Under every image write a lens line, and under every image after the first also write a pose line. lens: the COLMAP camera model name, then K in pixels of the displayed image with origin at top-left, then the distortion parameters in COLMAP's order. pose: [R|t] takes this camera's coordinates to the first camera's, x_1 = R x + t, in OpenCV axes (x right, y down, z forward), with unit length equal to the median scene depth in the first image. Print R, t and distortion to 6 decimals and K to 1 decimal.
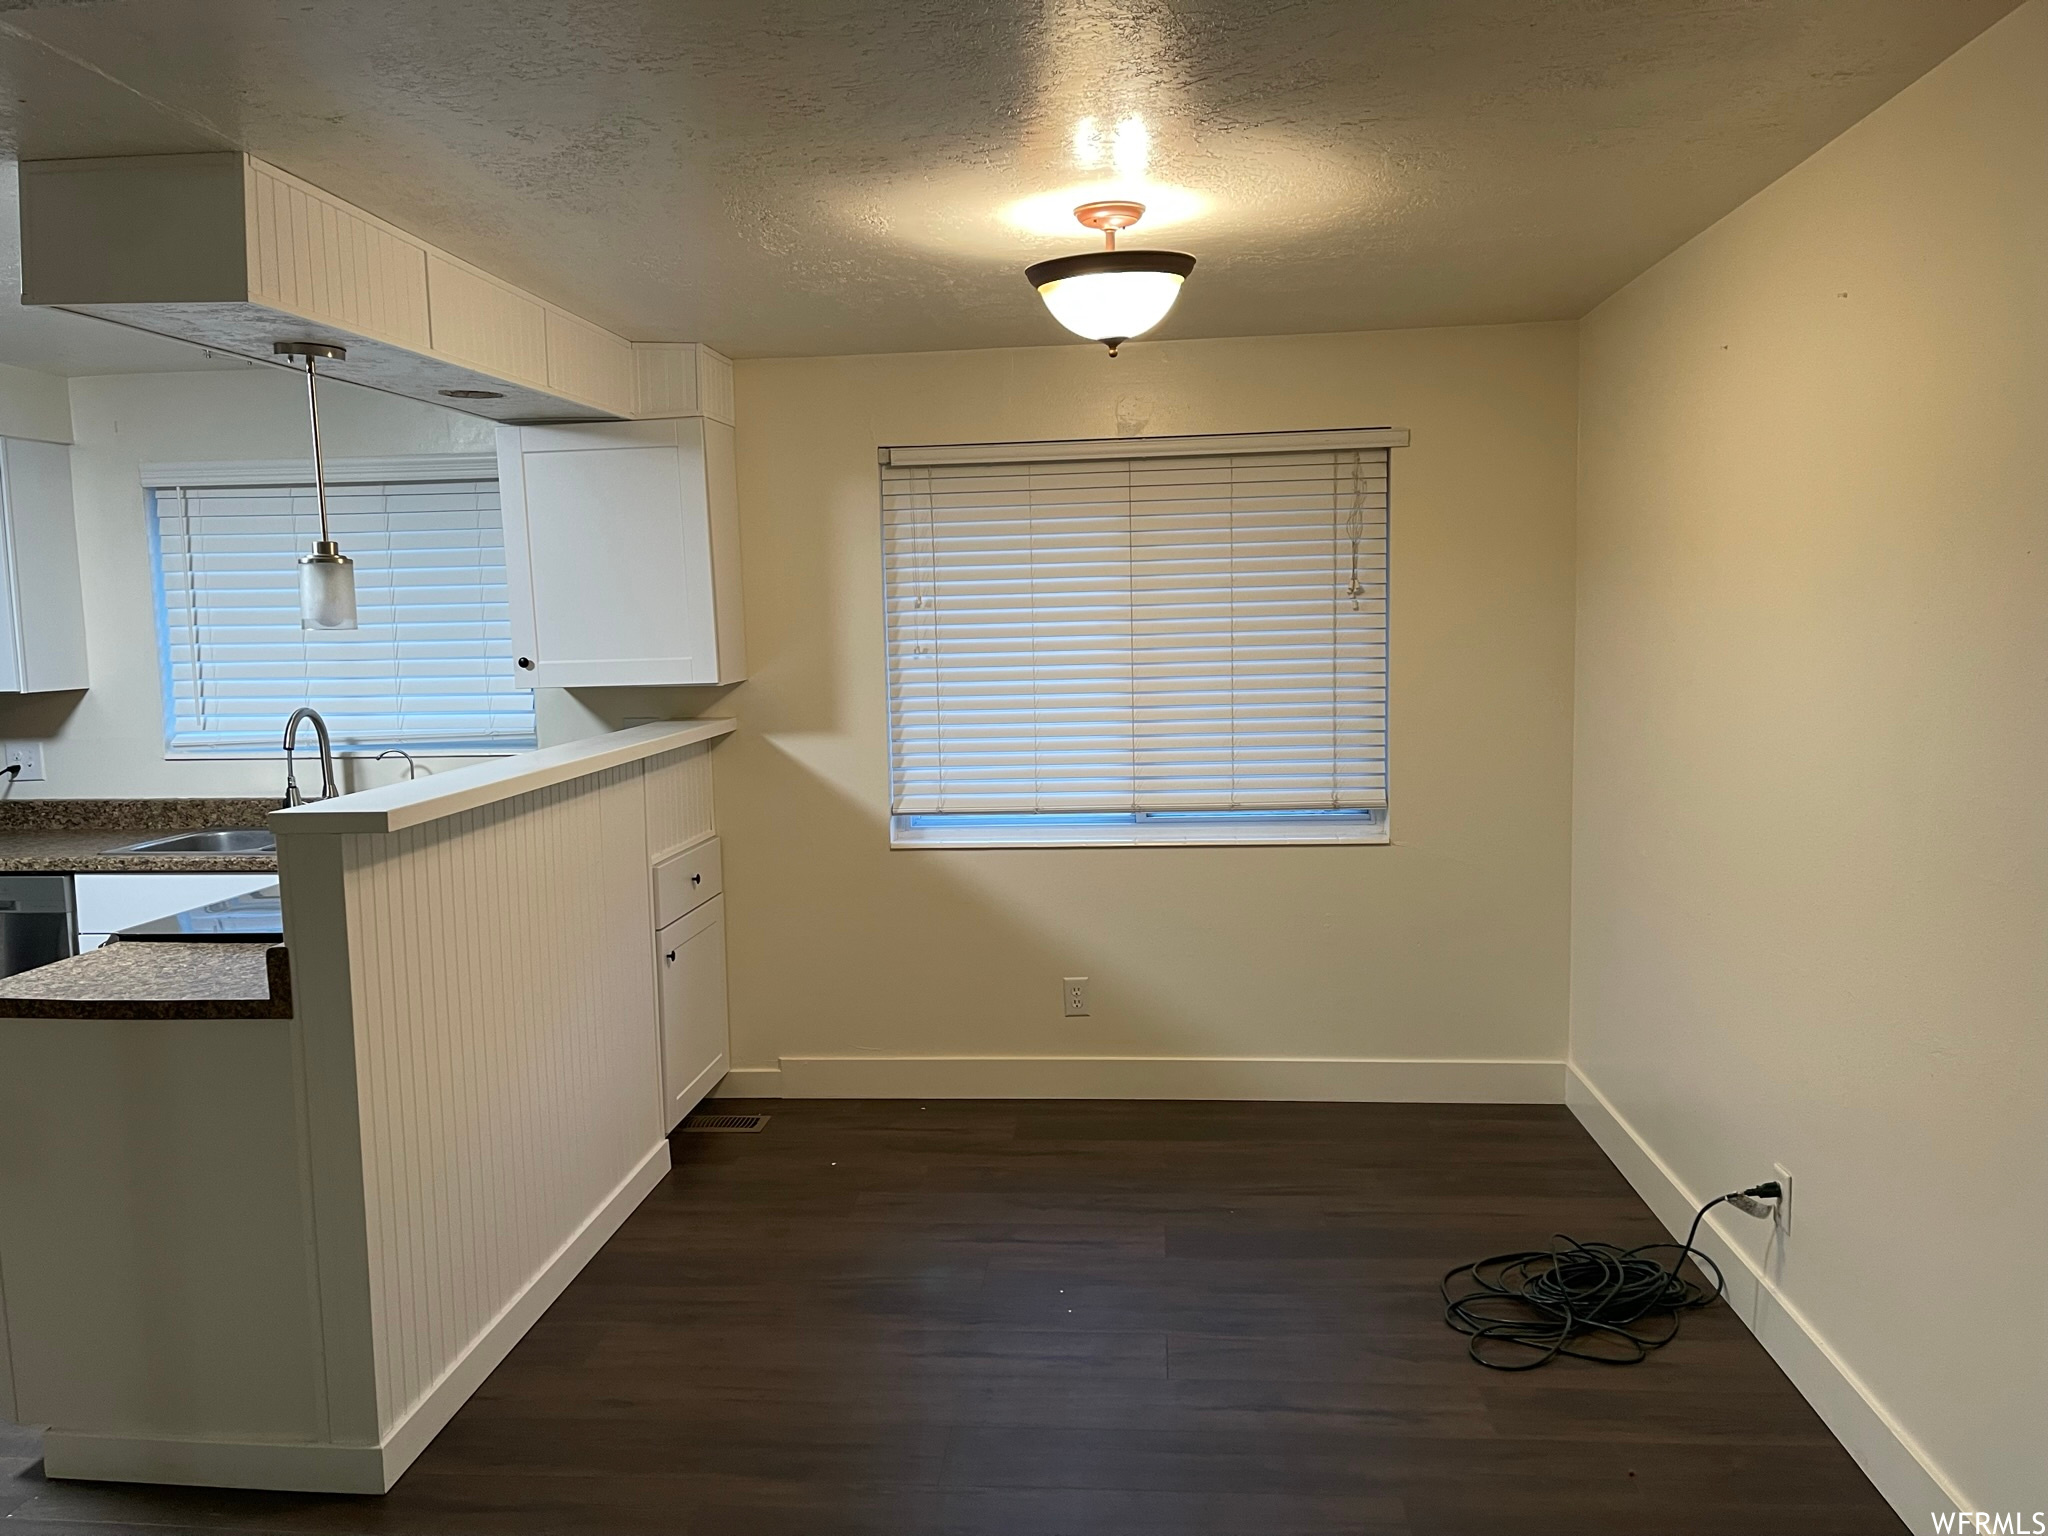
lens RADIAL K [[1544.0, 0, 1023.7], [0, 1544.0, 787.0], [0, 0, 1]] dist [0.053537, -0.058125]
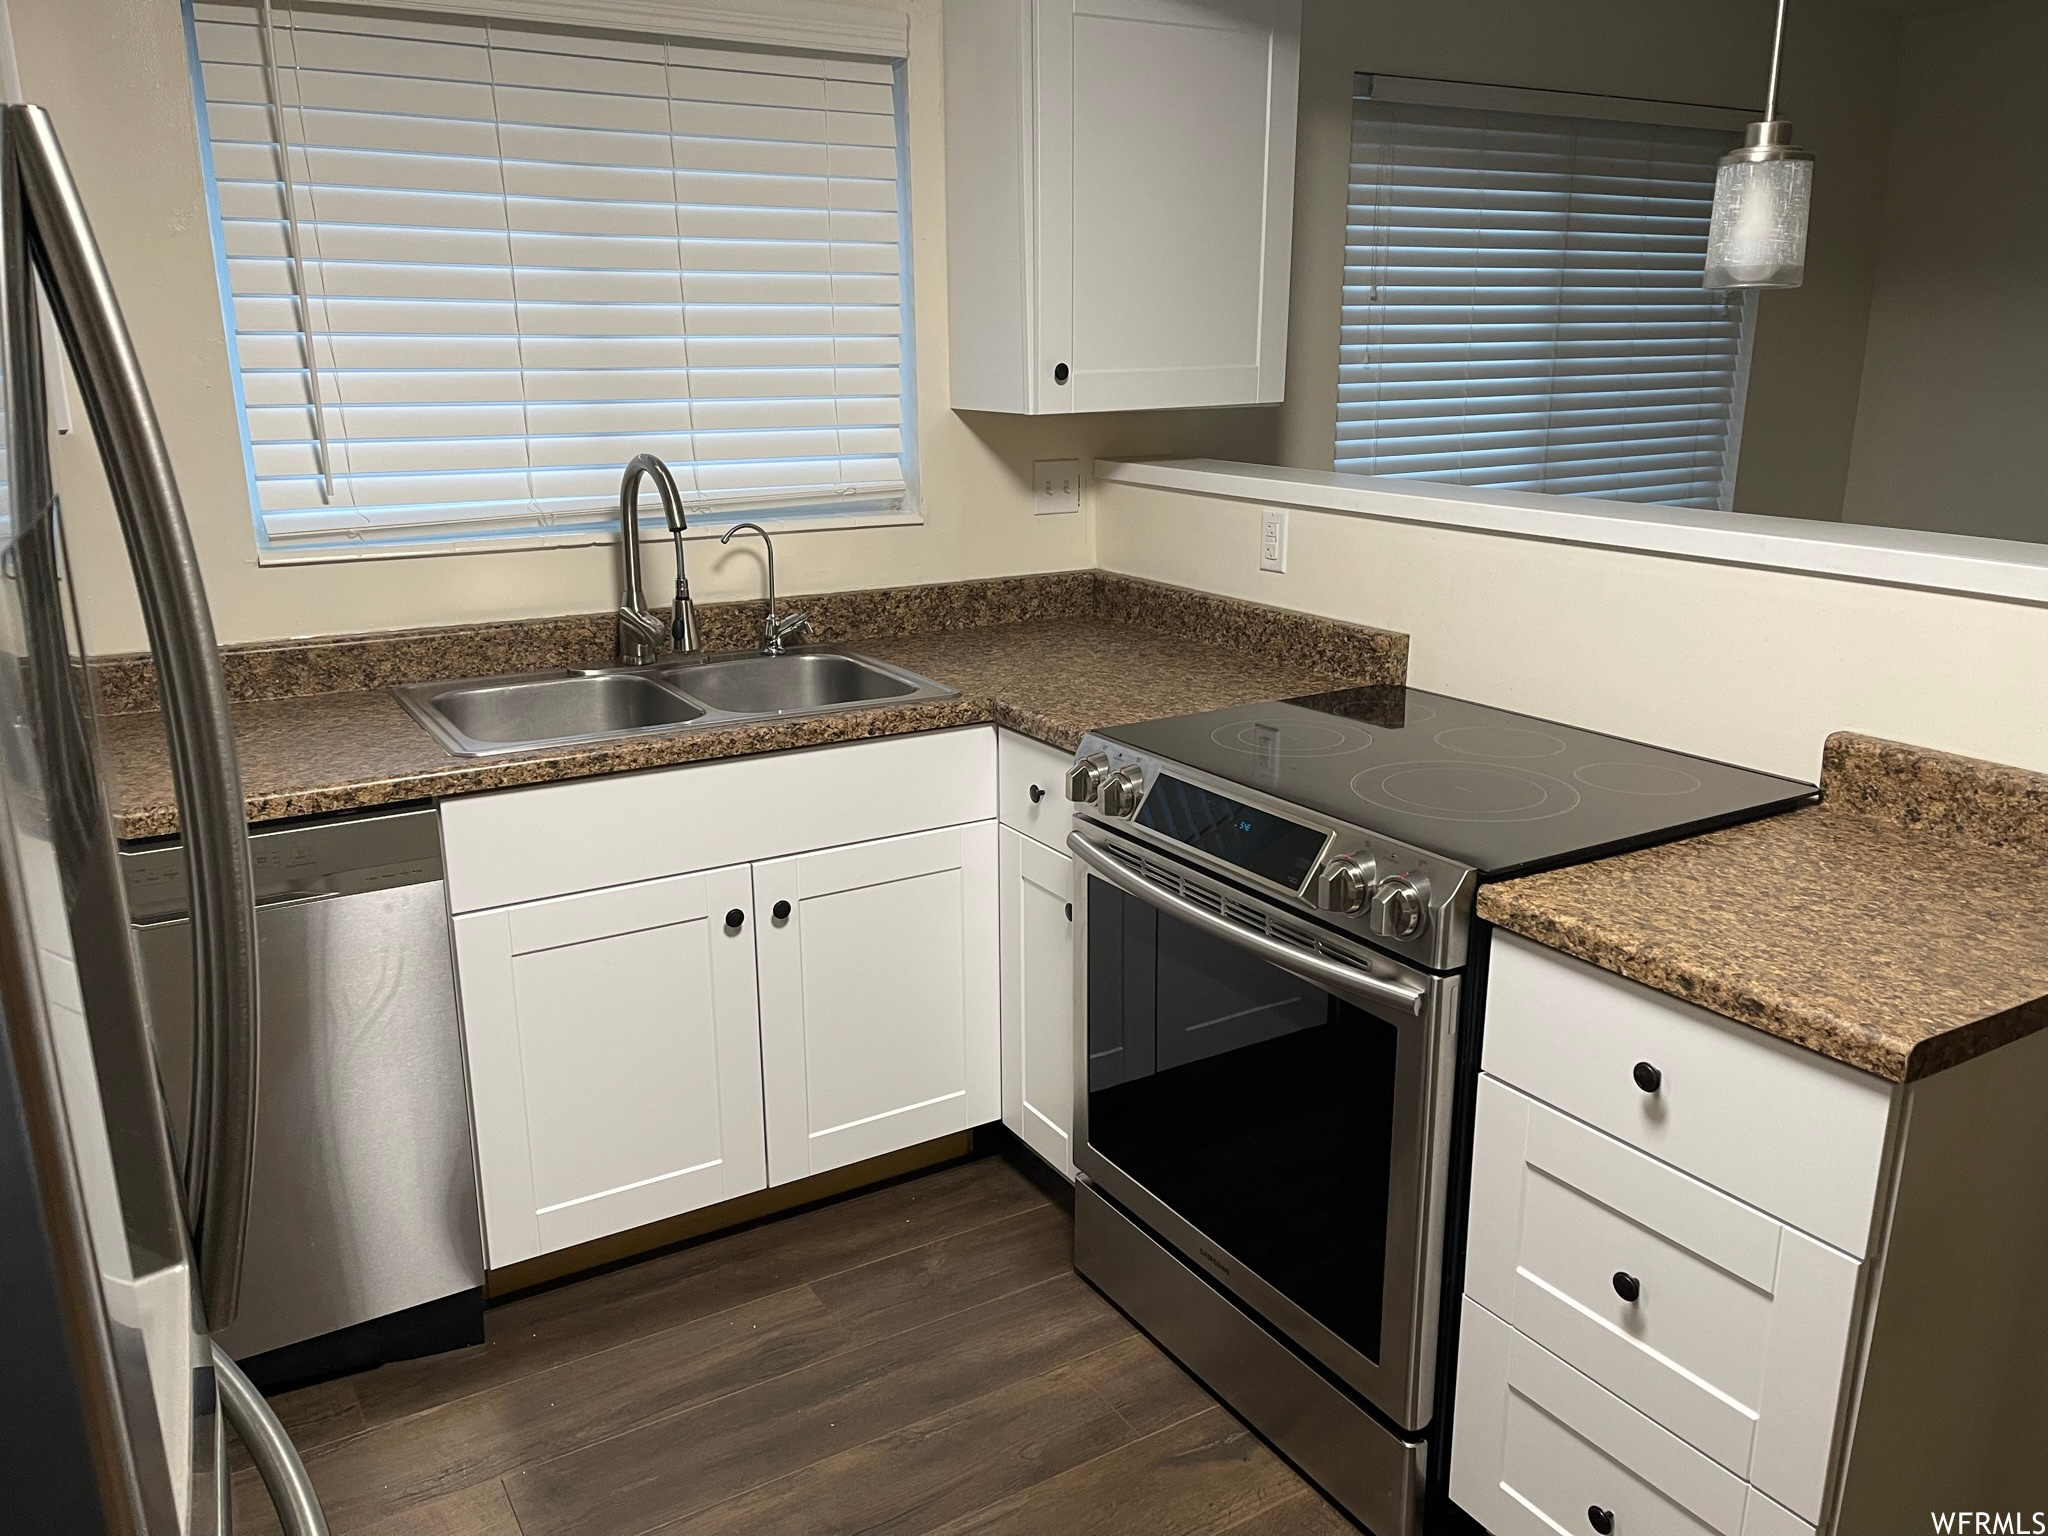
lens RADIAL K [[1544.0, 0, 1023.6], [0, 1544.0, 761.9], [0, 0, 1]] dist [0.053537, -0.058125]
pose [[0.809000, -0.136851, 0.571656, -0.668863], [0.057044, 0.986209, 0.155365, -0.019819], [-0.585034, -0.093081, 0.805649, 0.454597]]
